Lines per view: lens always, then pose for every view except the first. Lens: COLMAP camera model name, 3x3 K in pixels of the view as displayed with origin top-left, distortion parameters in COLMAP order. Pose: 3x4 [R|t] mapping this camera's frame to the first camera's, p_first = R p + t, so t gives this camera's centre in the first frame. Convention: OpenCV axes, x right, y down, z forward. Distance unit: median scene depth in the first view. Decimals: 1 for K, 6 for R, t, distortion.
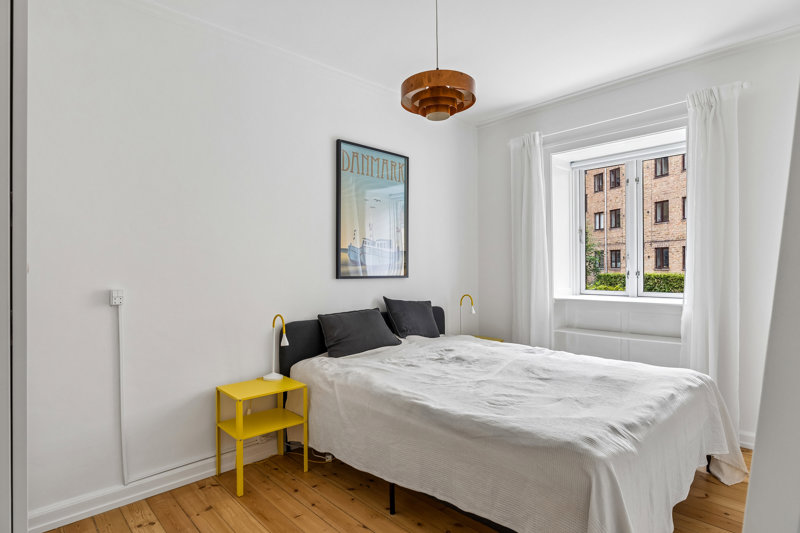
lens RADIAL K [[428.0, 0, 398.2], [0, 428.0, 267.8], [0, 0, 1]] dist [0.002923, 0.000570]
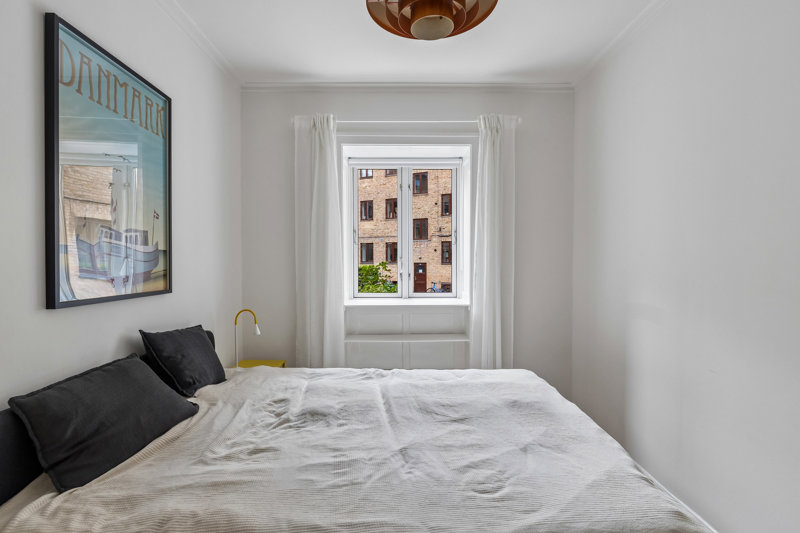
lens RADIAL K [[395.6, 0, 402.5], [0, 395.6, 266.6], [0, 0, 1]] dist [-0.008854, -0.000865]
pose [[0.675302, -0.010631, 0.737464, -0.185572], [-0.002913, 0.999850, 0.017080, -0.027727], [-0.737535, -0.013682, 0.675170, 0.390846]]
